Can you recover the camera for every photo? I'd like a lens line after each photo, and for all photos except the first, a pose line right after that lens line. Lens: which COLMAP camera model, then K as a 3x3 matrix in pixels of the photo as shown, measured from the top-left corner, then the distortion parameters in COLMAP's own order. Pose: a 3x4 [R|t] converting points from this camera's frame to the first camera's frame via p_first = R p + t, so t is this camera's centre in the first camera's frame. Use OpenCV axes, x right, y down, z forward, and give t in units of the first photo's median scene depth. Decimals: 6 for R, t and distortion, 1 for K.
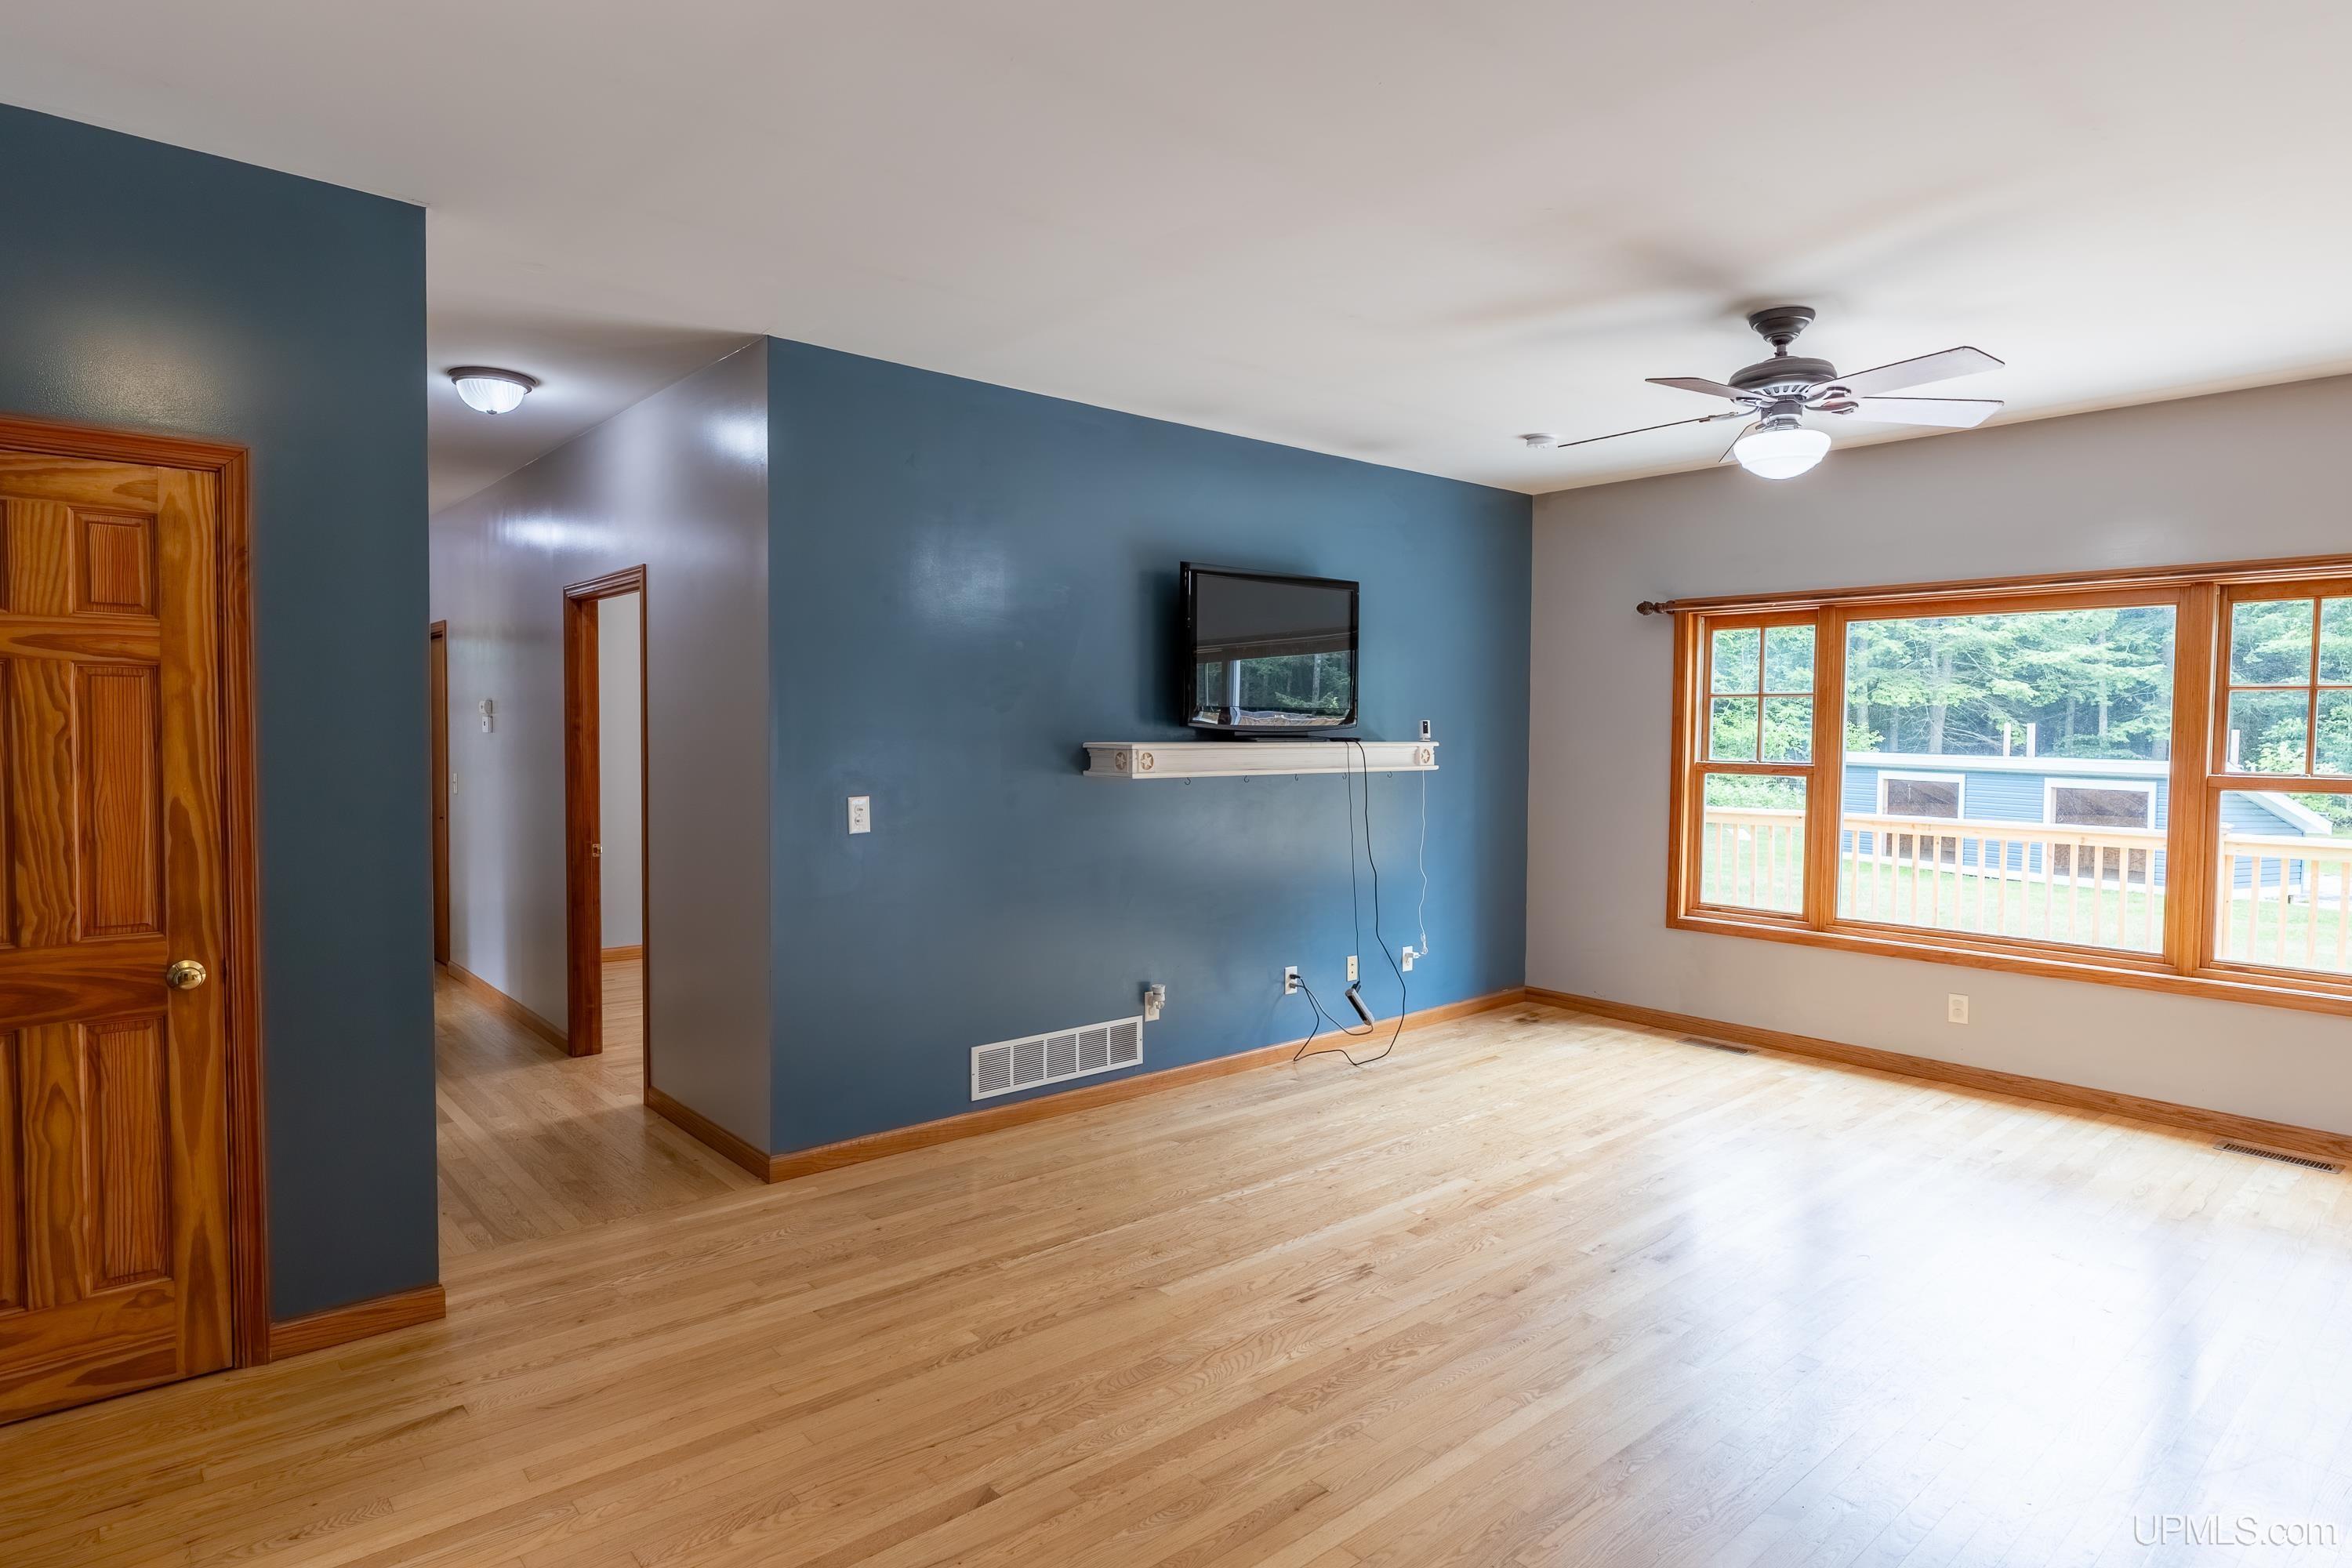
lens RADIAL K [[1281.5, 0, 1163.6], [0, 1281.5, 777.7], [0, 0, 1]] dist [-0.001043, -0.000275]
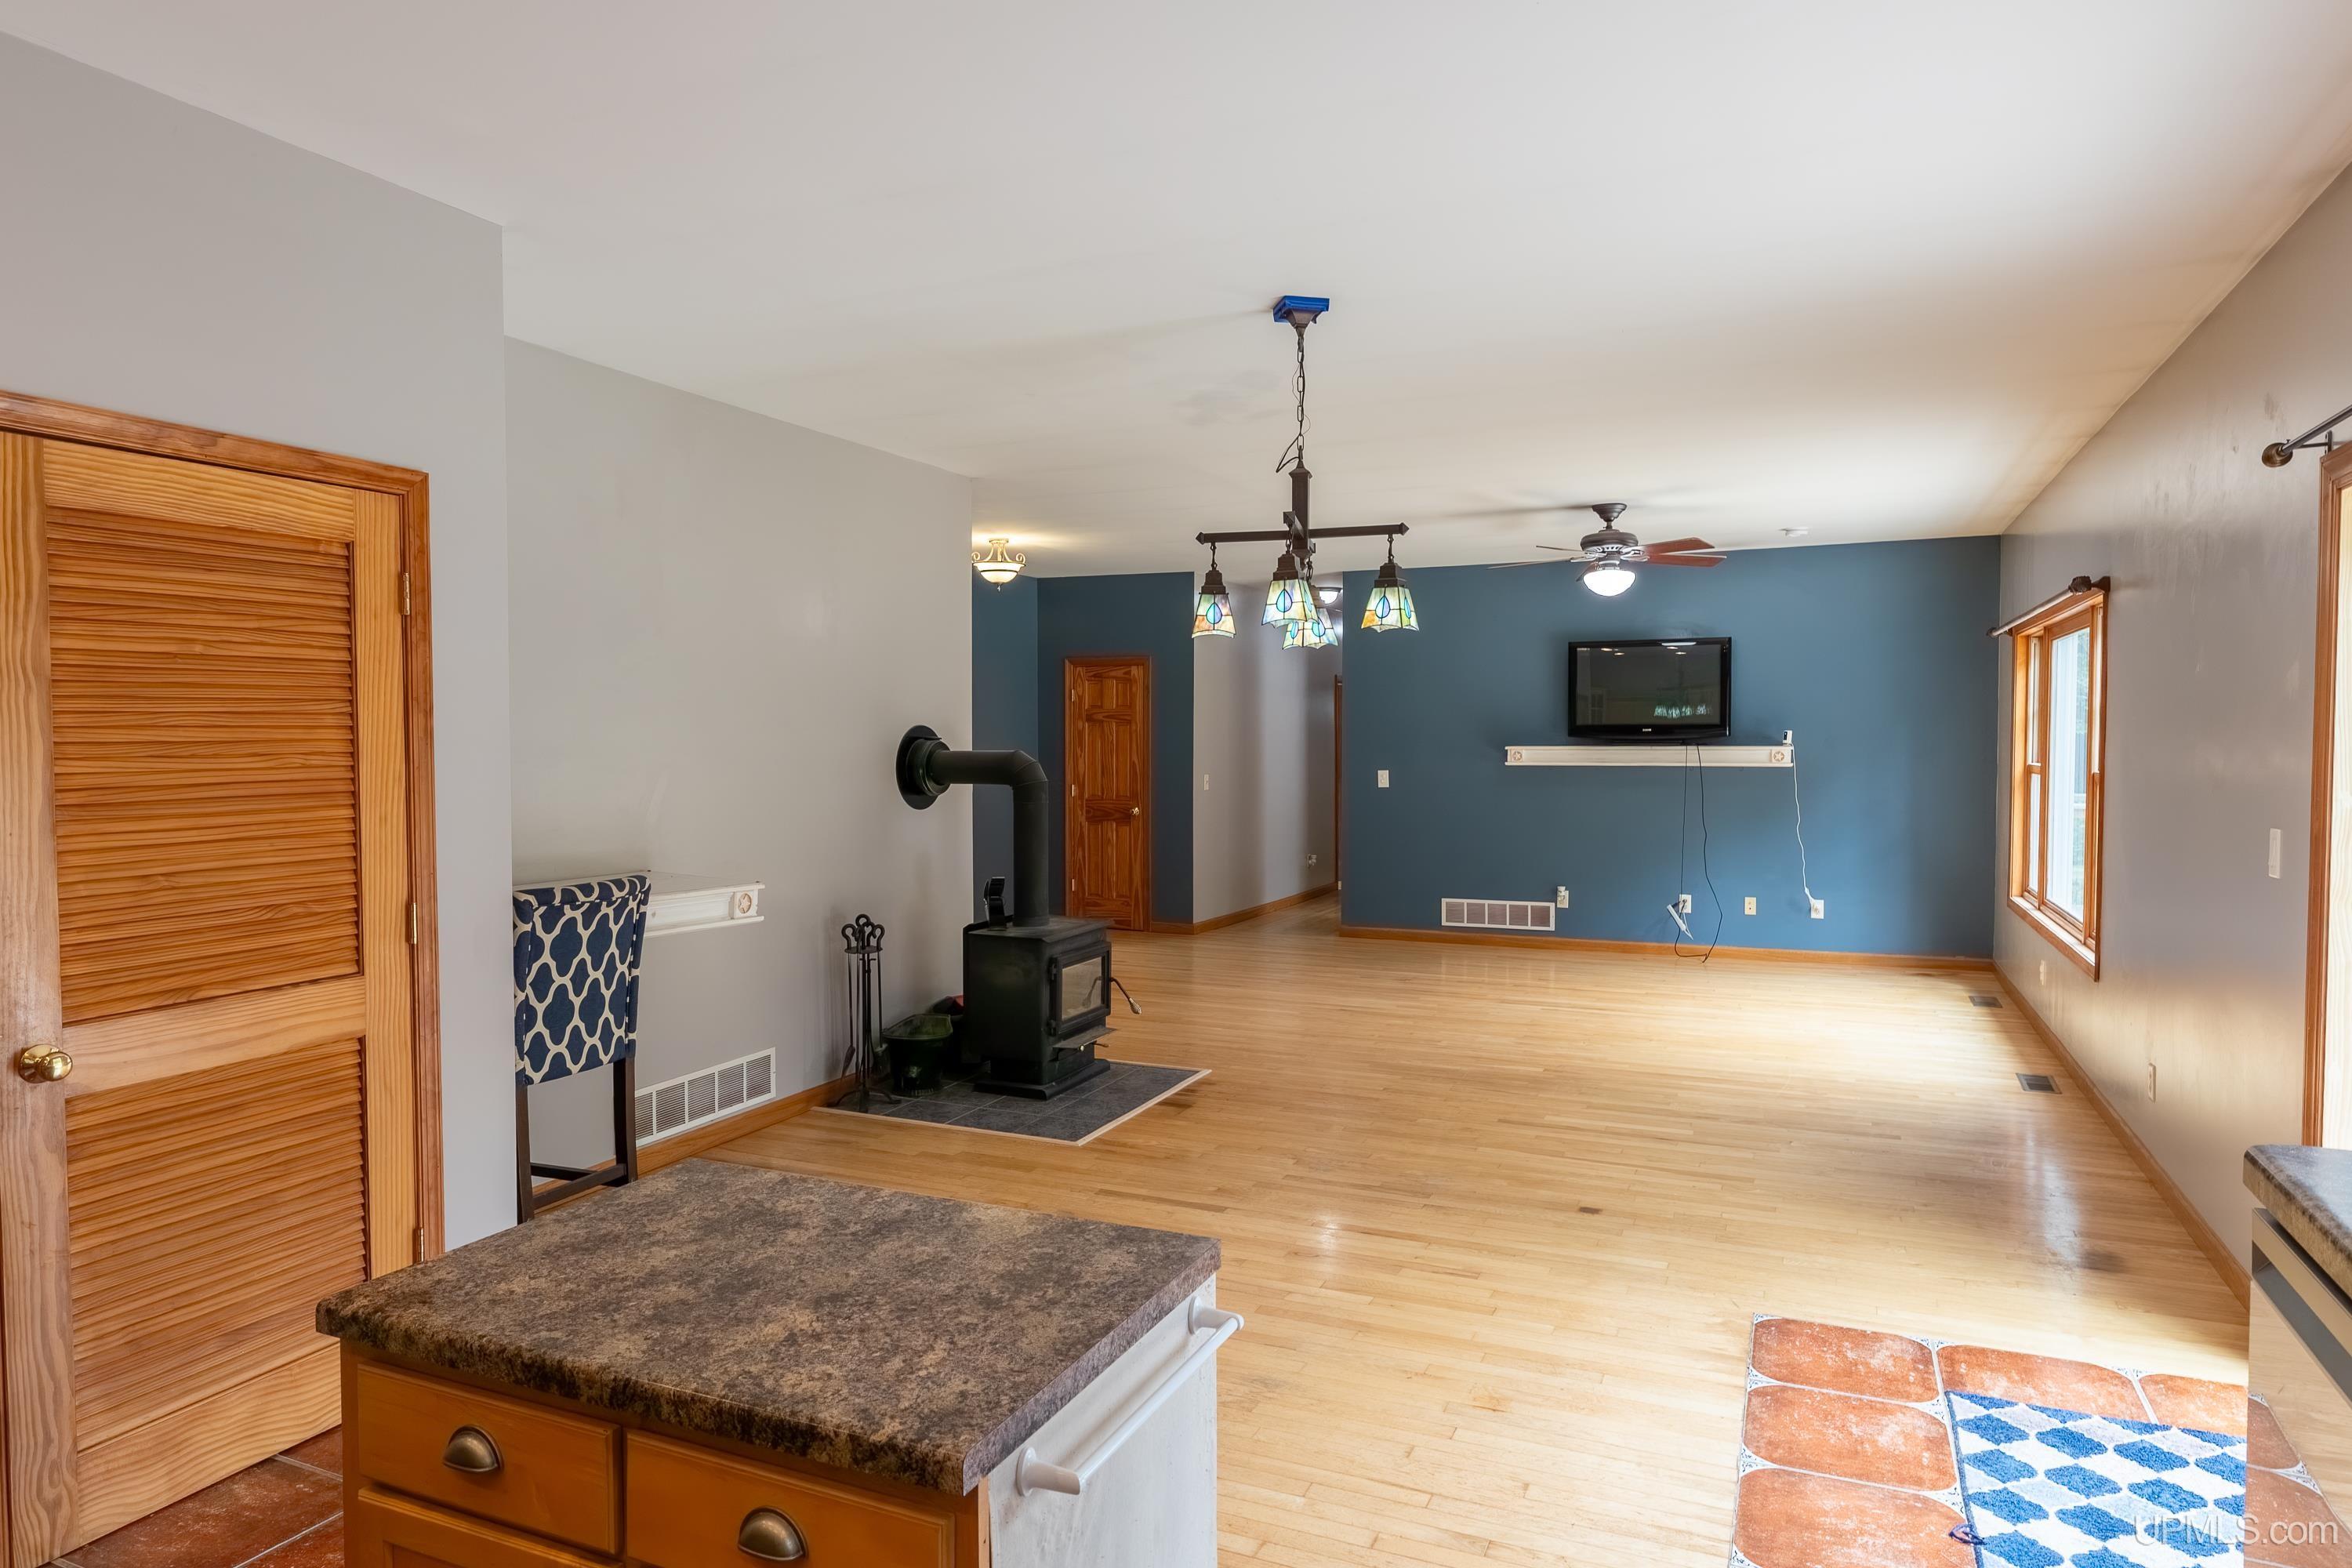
lens RADIAL K [[1391.2, 0, 1176.0], [0, 1391.2, 783.3], [0, 0, 1]] dist [-0.000447, 0.000587]
pose [[0.420129, 0.022549, -0.907184, 2.000859], [-0.030700, 0.999472, 0.010626, 0.025347], [0.906945, 0.023386, 0.420599, -0.357174]]
